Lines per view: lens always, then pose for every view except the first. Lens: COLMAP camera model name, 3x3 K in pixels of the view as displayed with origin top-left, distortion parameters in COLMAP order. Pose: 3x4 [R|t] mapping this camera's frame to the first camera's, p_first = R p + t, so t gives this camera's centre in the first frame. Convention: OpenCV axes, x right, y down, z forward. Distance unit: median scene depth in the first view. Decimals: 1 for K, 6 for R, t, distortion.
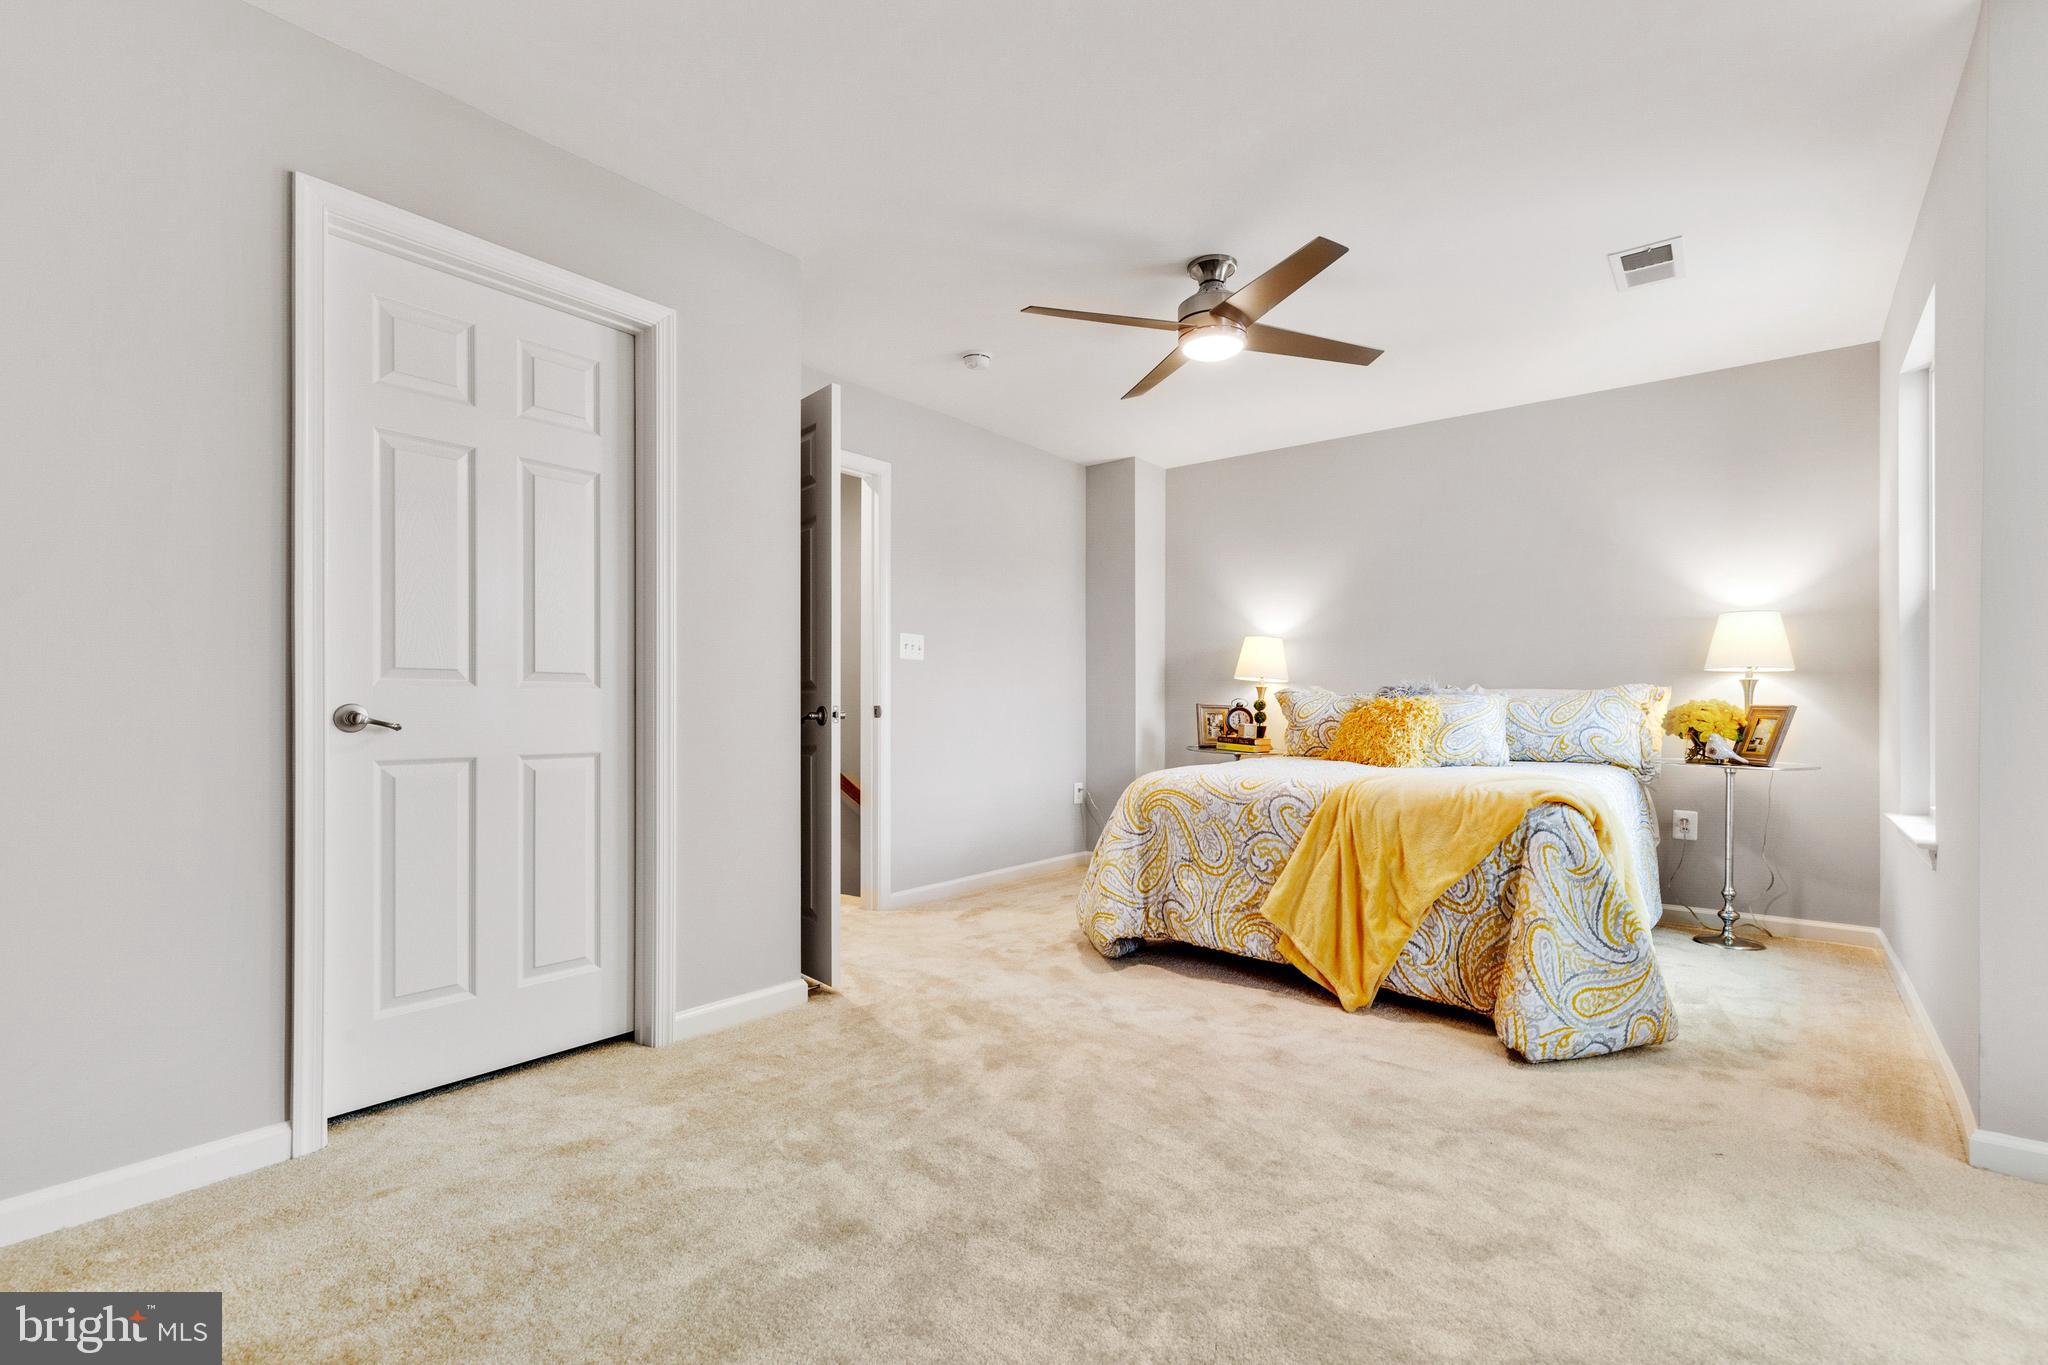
lens RADIAL K [[935.0, 0, 1054.0], [0, 935.0, 707.1], [0, 0, 1]] dist [0.008145, -0.001076]
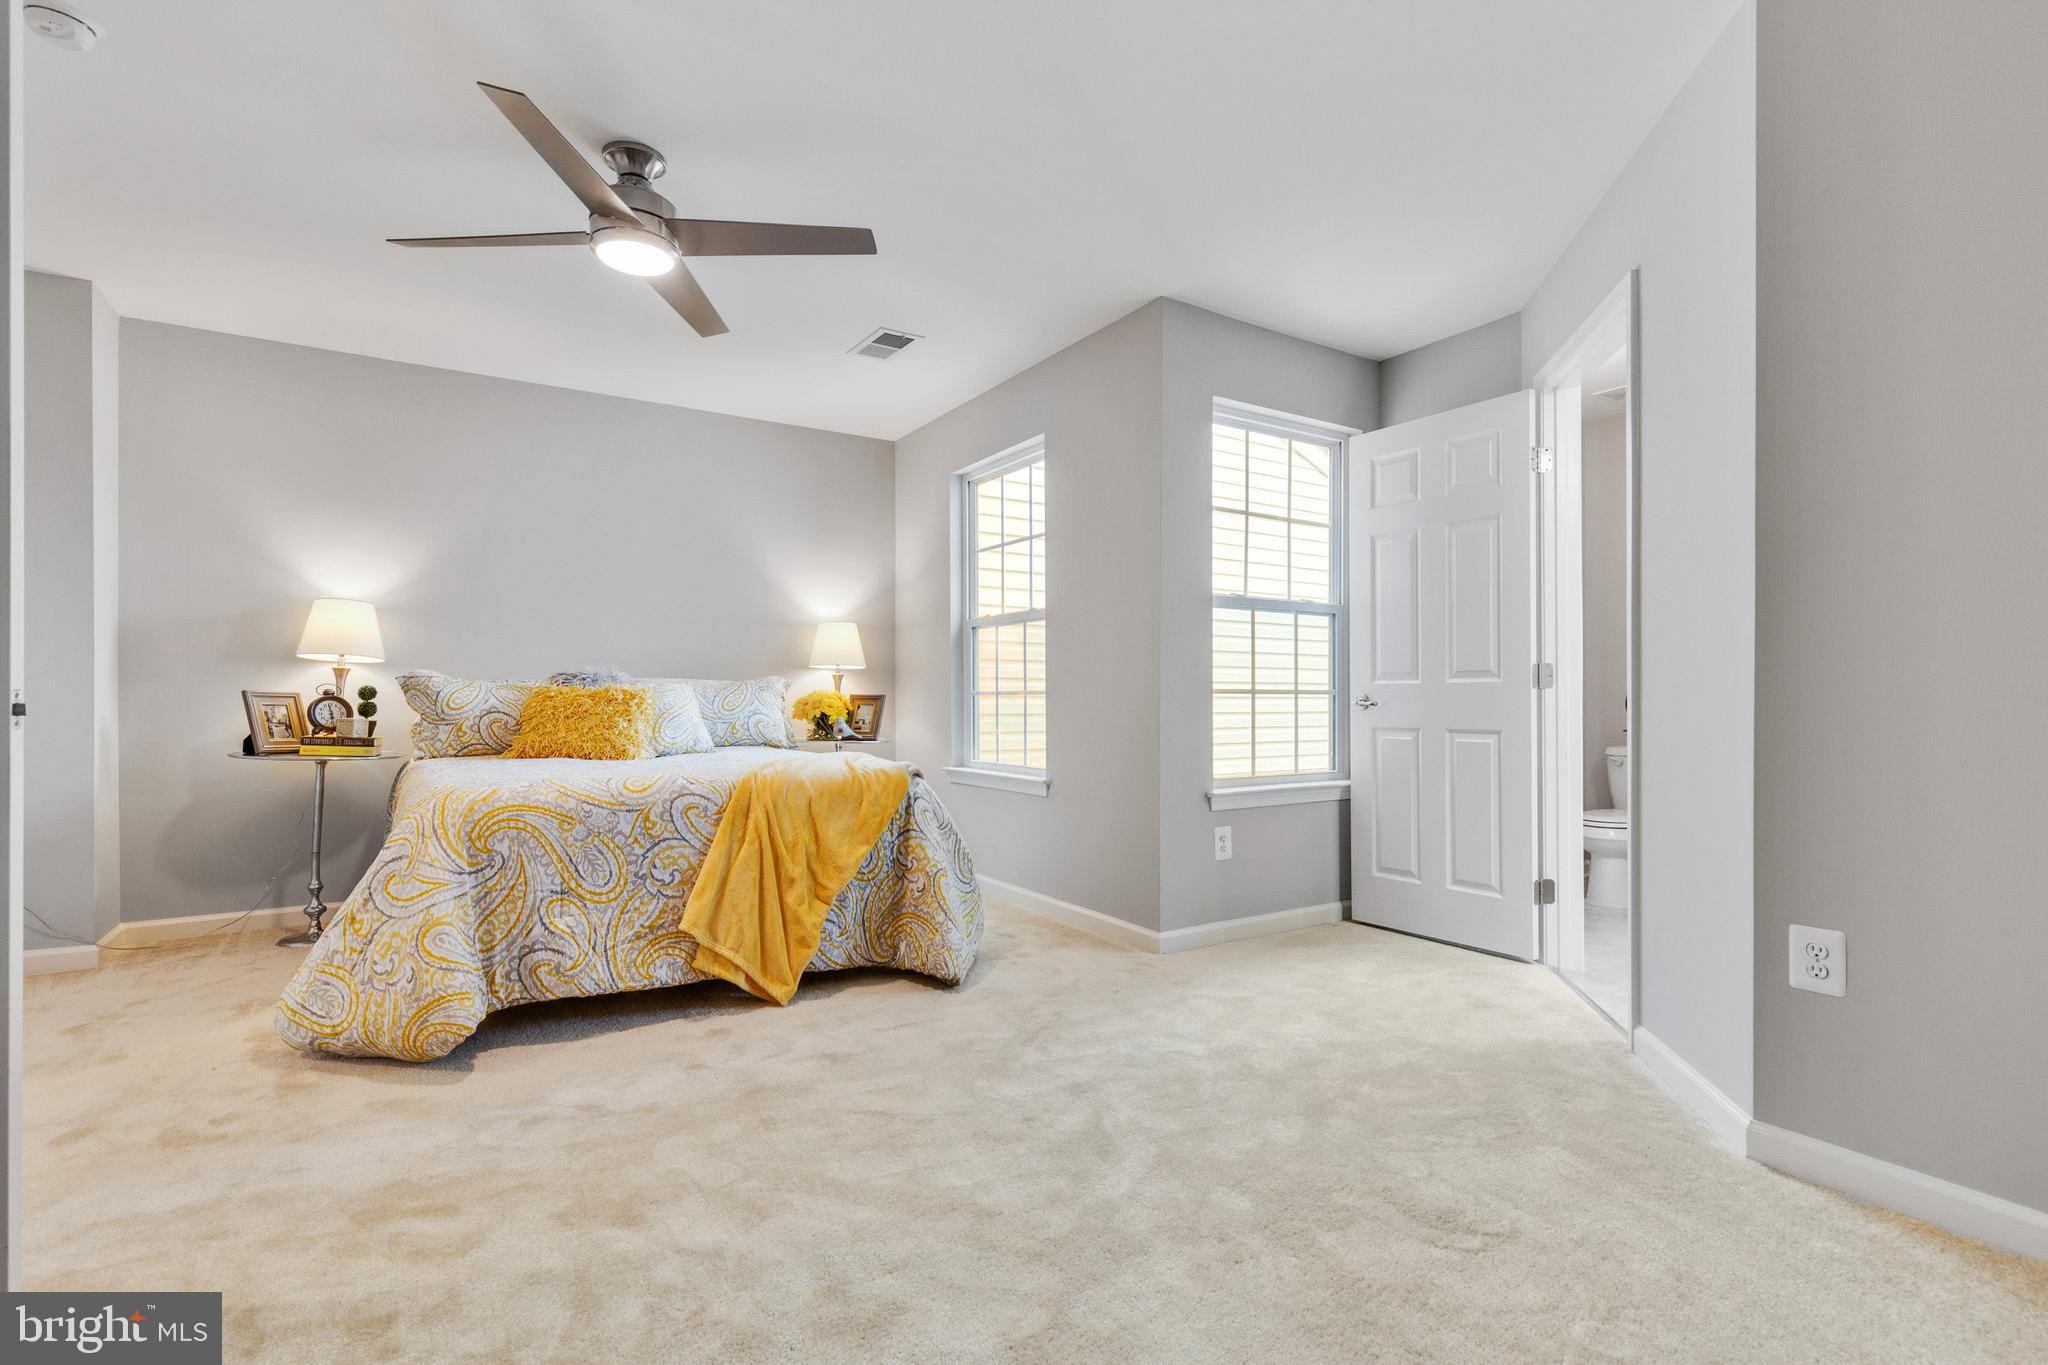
lens RADIAL K [[935.0, 0, 1020.8], [0, 935.0, 695.6], [0, 0, 1]] dist [0.008145, -0.001076]
pose [[0.346019, 0.001461, 0.938226, -0.478049], [0.000125, 0.999999, -0.001603, 0.001891], [-0.938228, 0.000672, 0.346018, 0.392959]]
